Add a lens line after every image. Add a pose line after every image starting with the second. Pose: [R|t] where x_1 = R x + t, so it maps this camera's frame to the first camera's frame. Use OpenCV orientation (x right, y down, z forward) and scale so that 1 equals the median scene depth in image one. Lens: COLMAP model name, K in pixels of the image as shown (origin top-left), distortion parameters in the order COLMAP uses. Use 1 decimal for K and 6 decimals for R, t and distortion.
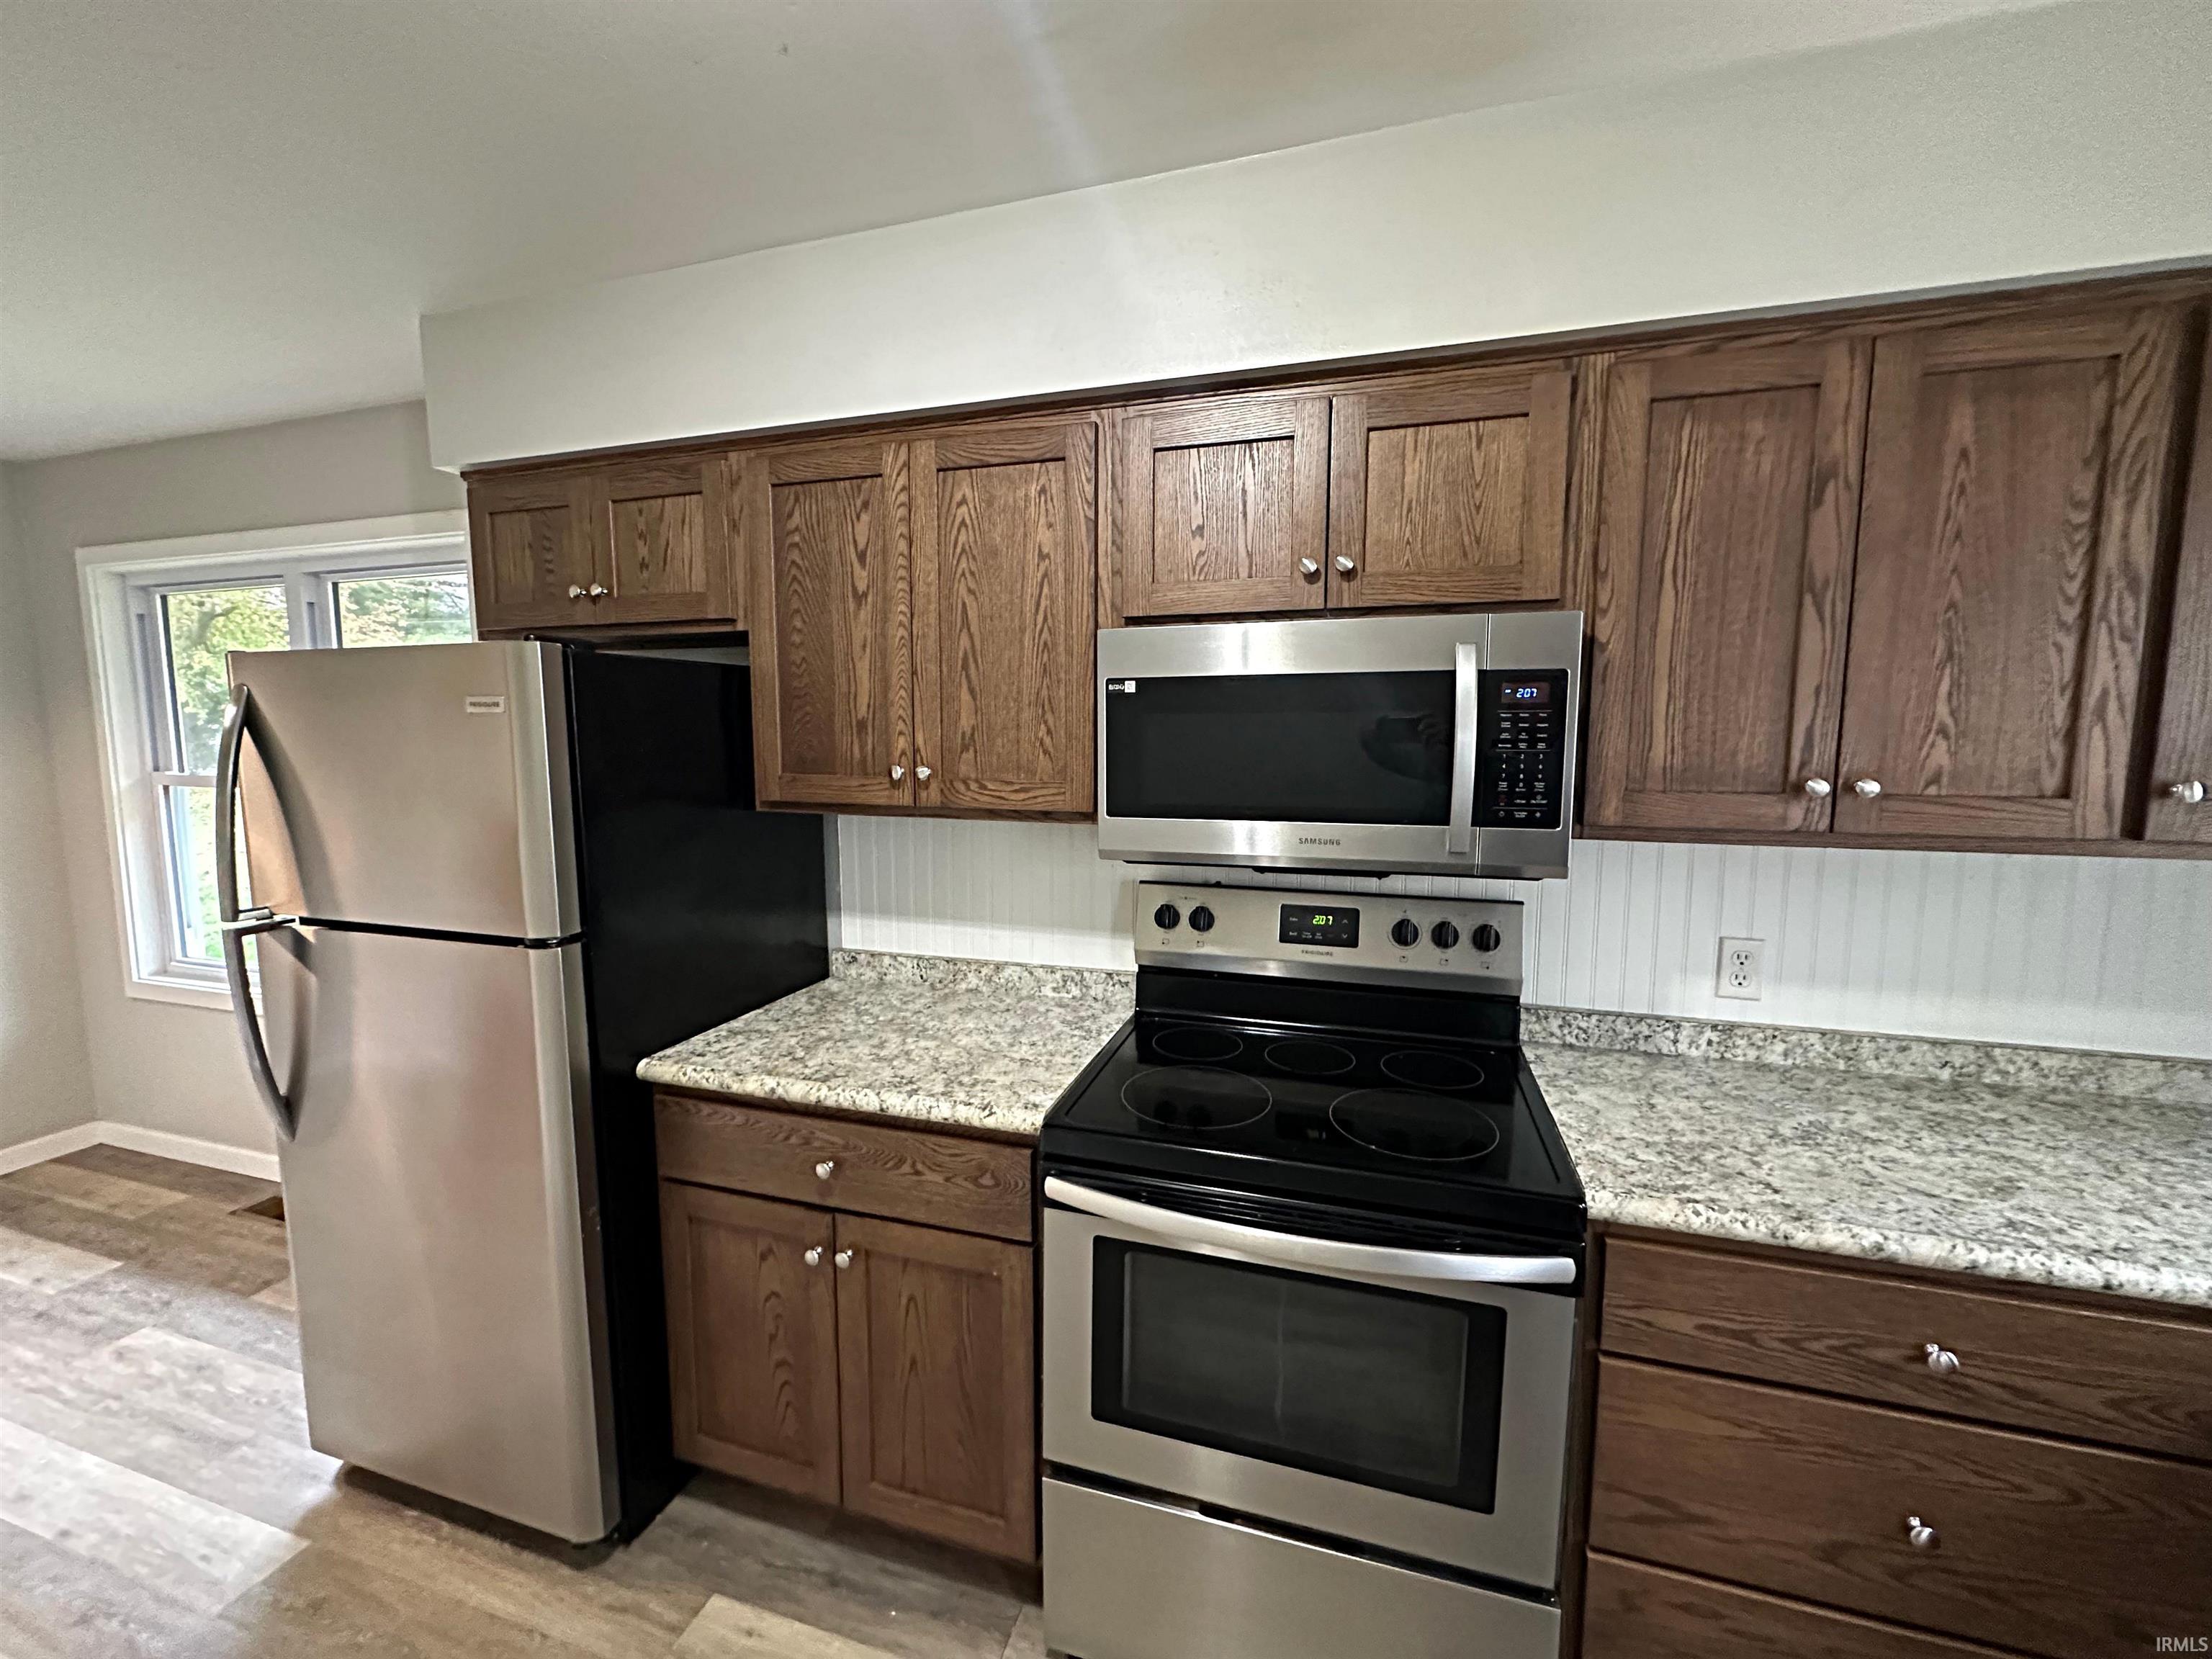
lens RADIAL K [[879.9, 0, 1108.2], [0, 879.9, 823.8], [0, 0, 1]] dist [-0.003797, 0.000849]
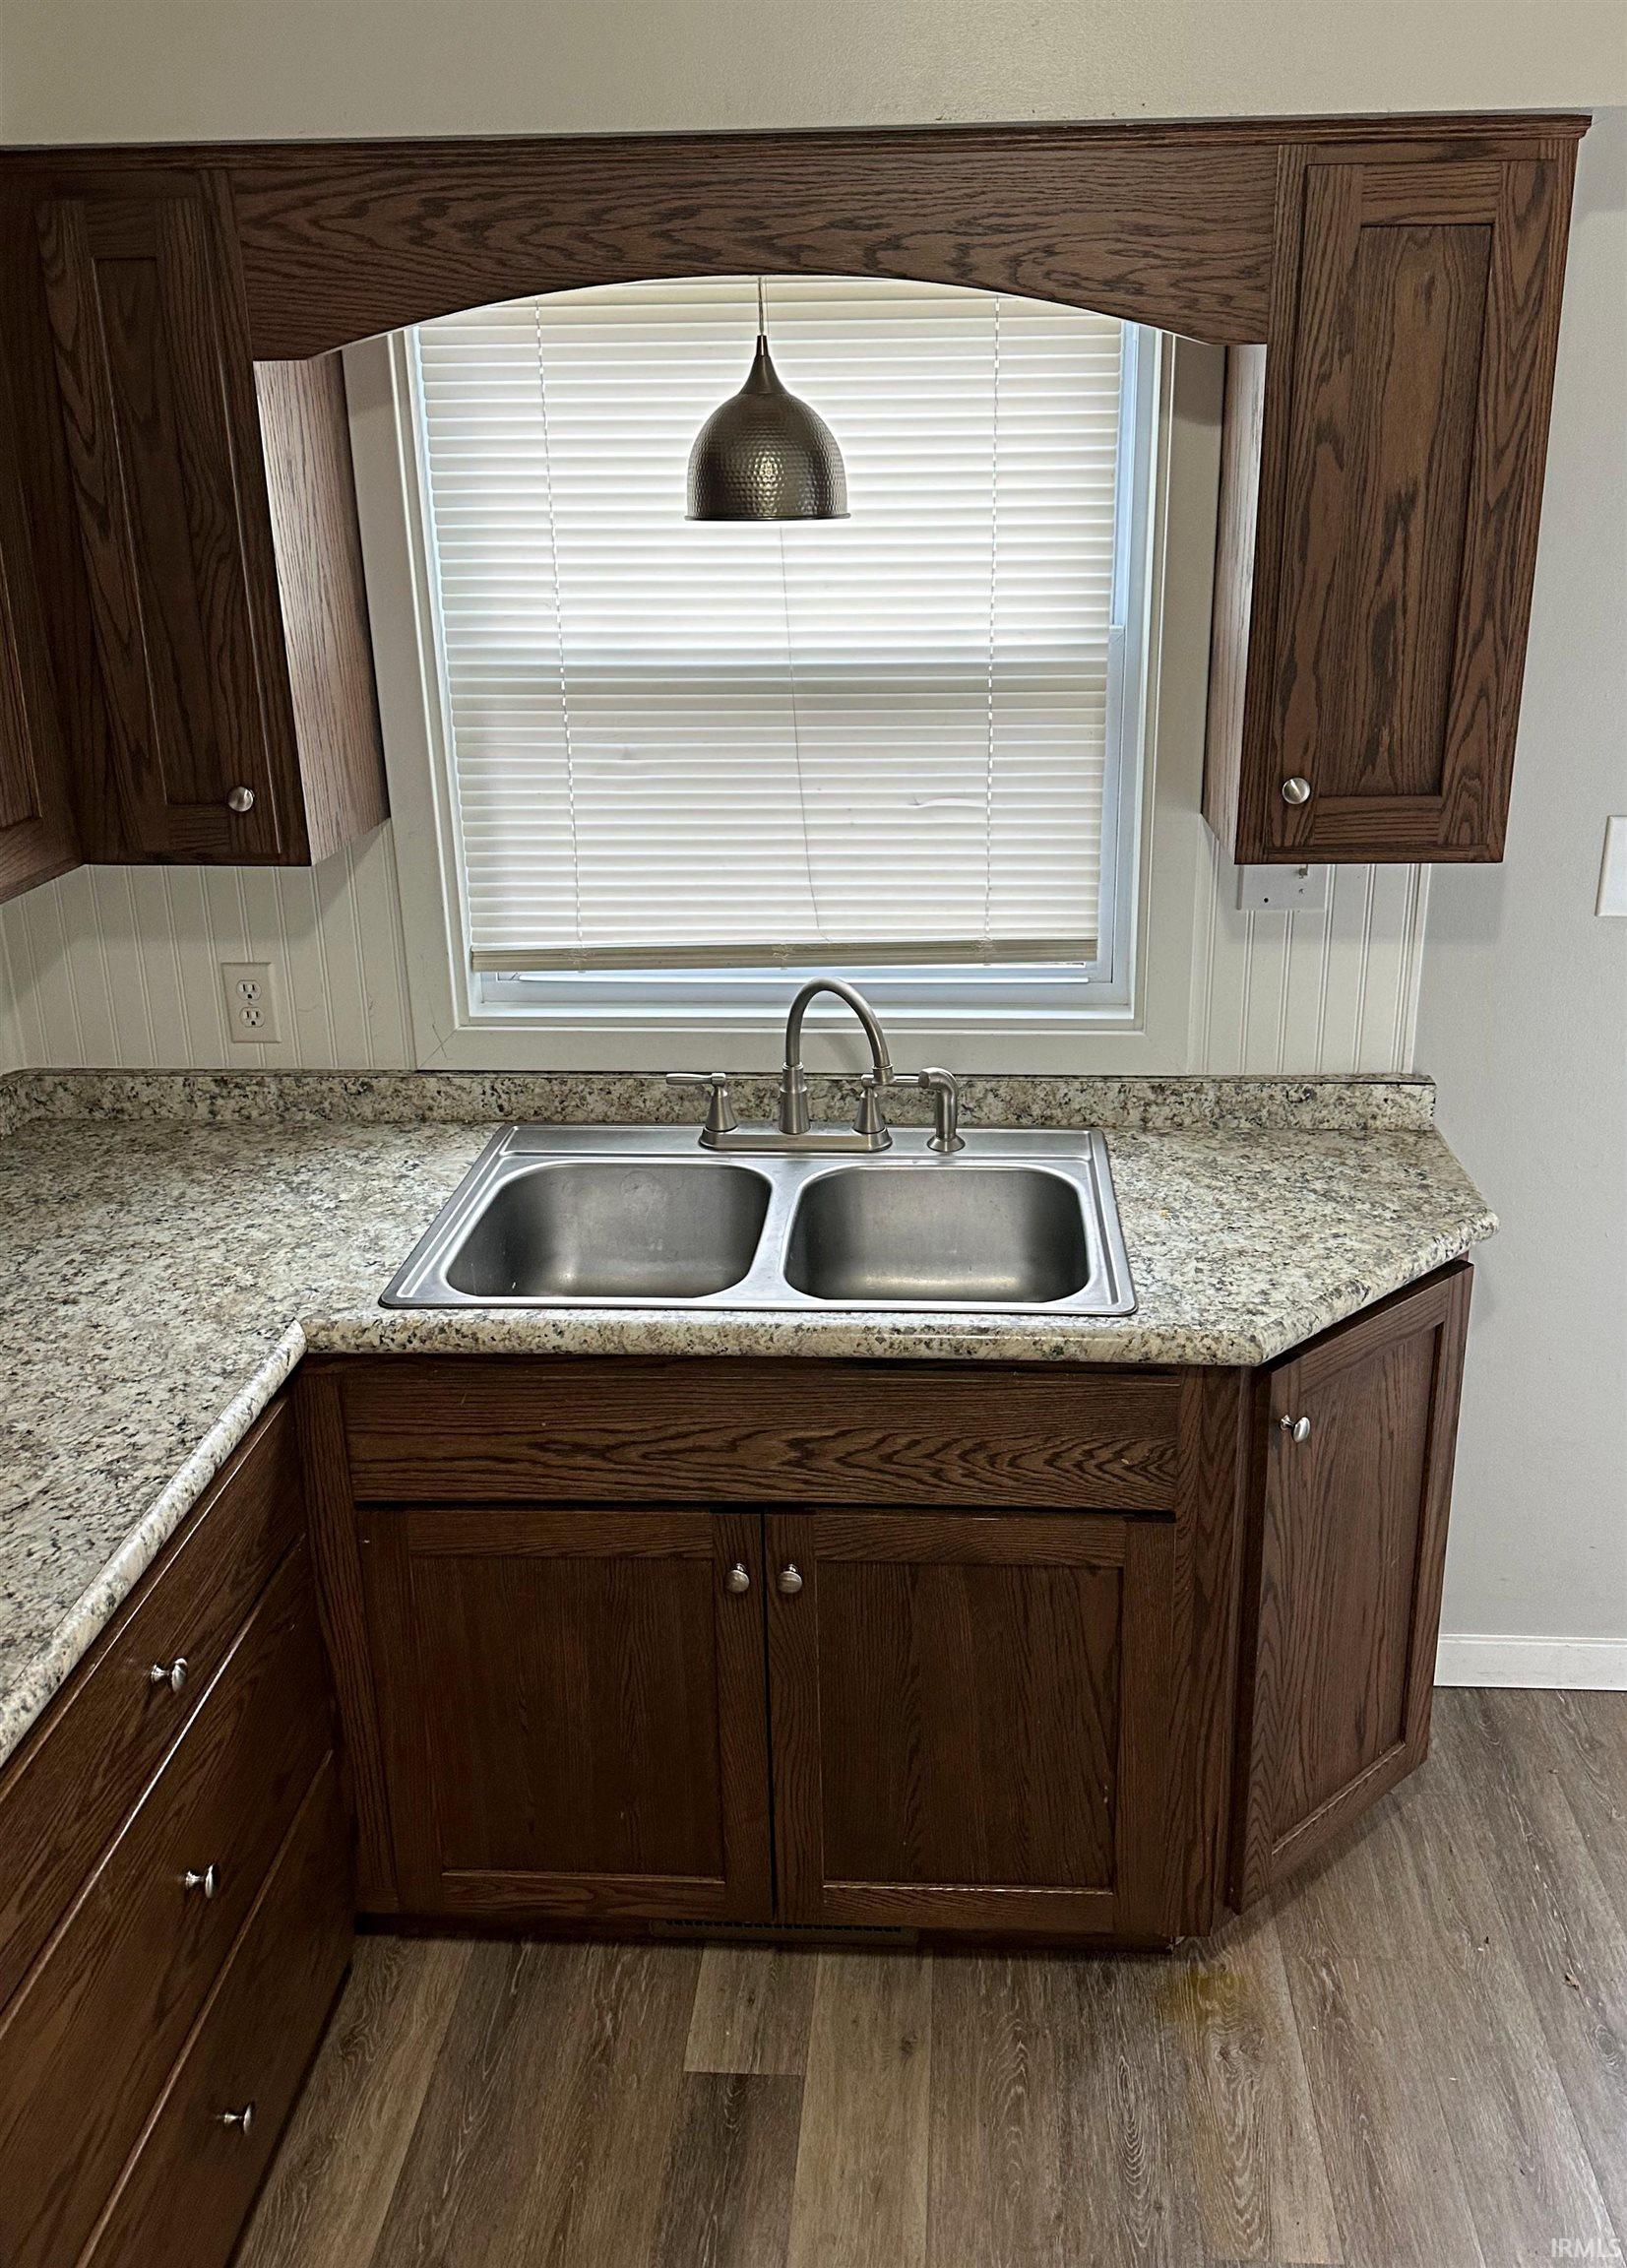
lens RADIAL K [[1804.8, 0, 875.4], [0, 1804.8, 1026.0], [0, 0, 1]] dist [0.060523, -0.051704]
pose [[-0.244951, -0.301281, 0.921536, -0.299073], [0.111575, 0.935418, 0.335477, -0.231653], [-0.963094, 0.184996, -0.195516, 0.393625]]
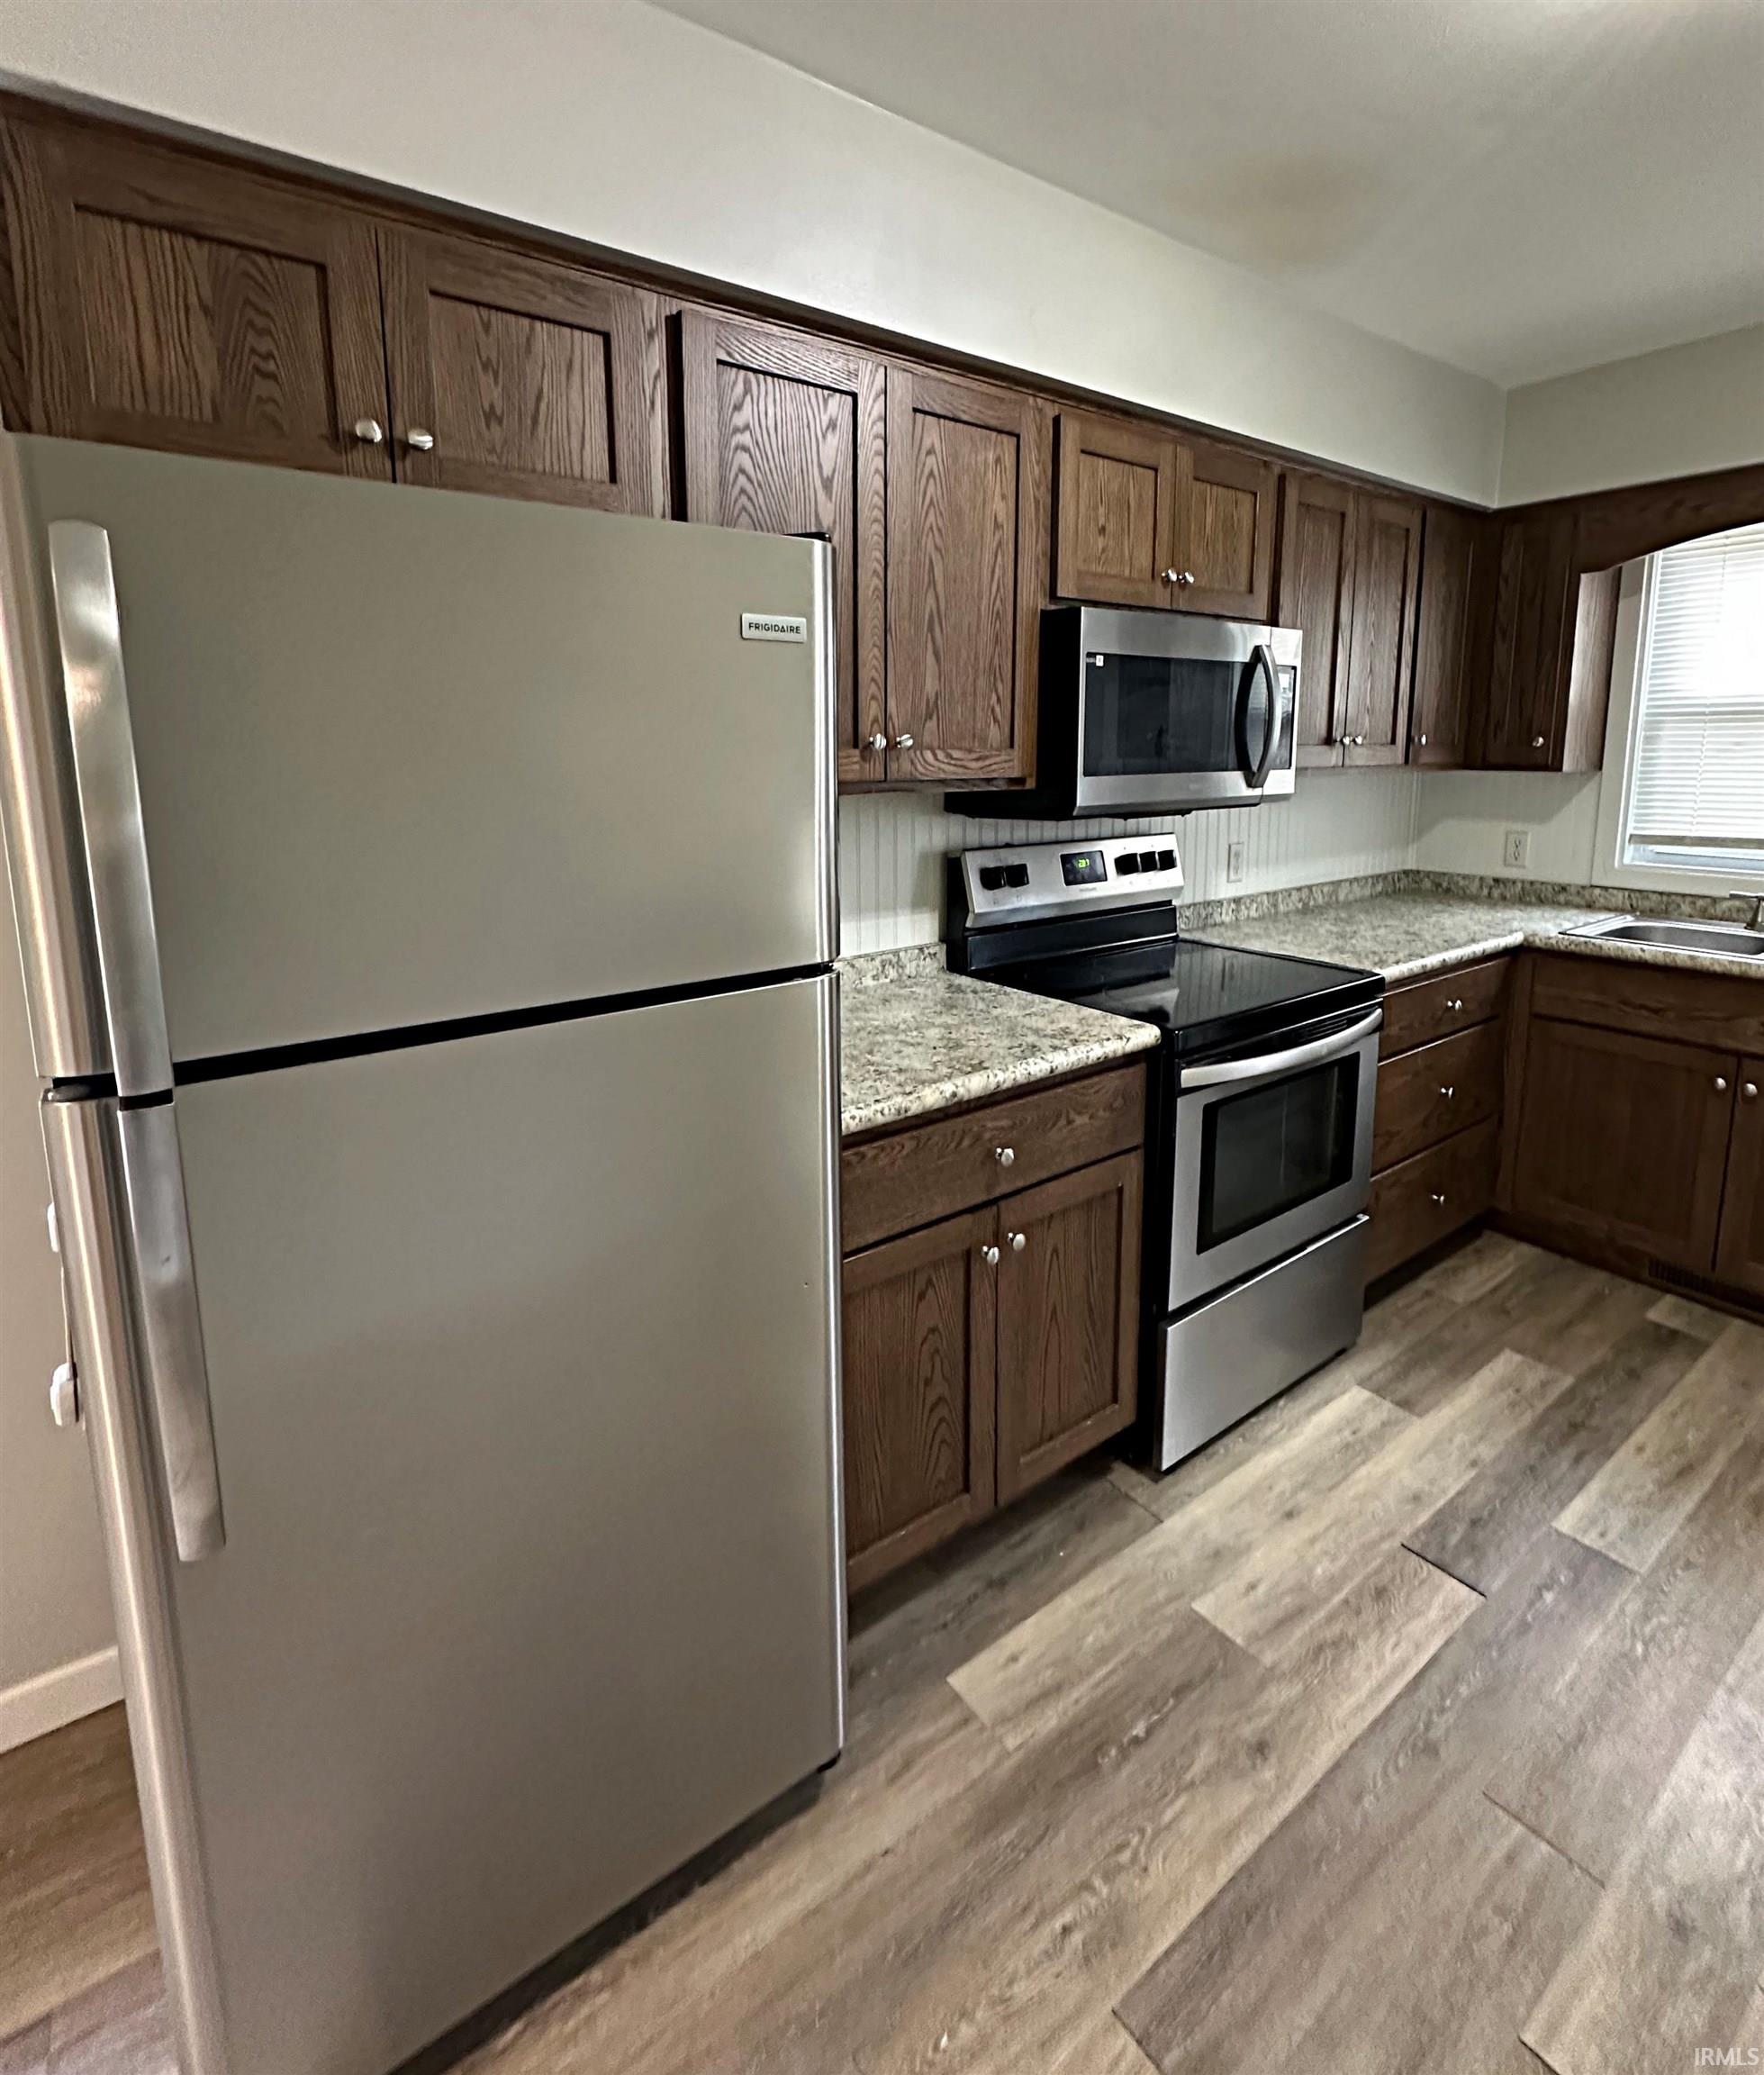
lens RADIAL K [[1017.3, 0, 887.1], [0, 1017.3, 899.6], [0, 0, 1]] dist [-0.005912, 0.001849]
pose [[0.588514, -0.125786, 0.798642, -1.124380], [0.090583, 0.991862, 0.089468, 0.008569], [-0.803397, 0.019690, 0.595119, 0.402595]]
